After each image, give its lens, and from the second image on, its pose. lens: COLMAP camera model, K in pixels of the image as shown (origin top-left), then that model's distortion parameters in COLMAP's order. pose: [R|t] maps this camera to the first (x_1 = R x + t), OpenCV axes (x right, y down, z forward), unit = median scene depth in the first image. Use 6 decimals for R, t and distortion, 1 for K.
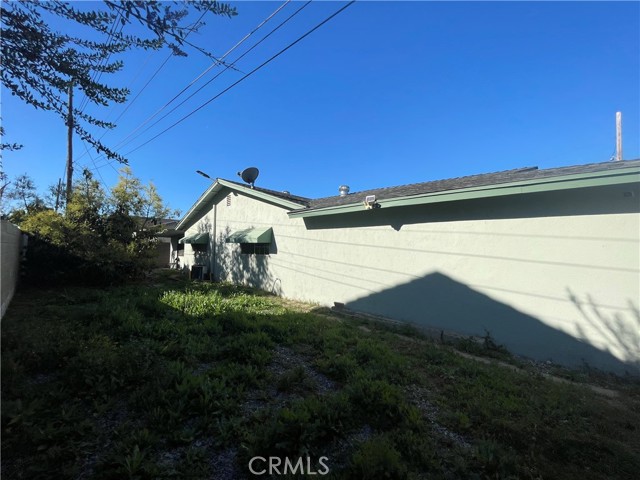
lens RADIAL K [[261.9, 0, 319.5], [0, 261.9, 242.3], [0, 0, 1]] dist [-0.000280, 0.000190]
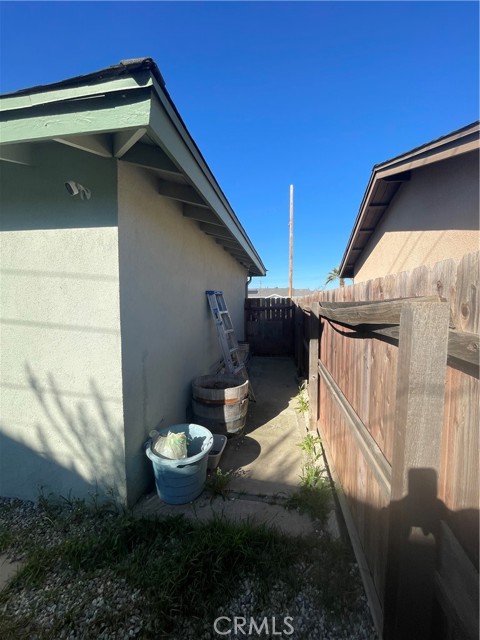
lens RADIAL K [[261.9, 0, 241.0], [0, 261.9, 319.2], [0, 0, 1]] dist [-0.000280, 0.000190]
pose [[0.852326, -0.042061, 0.521316, 1.114546], [0.004040, 0.997261, 0.073854, 0.041700], [-0.522995, -0.060842, 0.850162, 0.321345]]
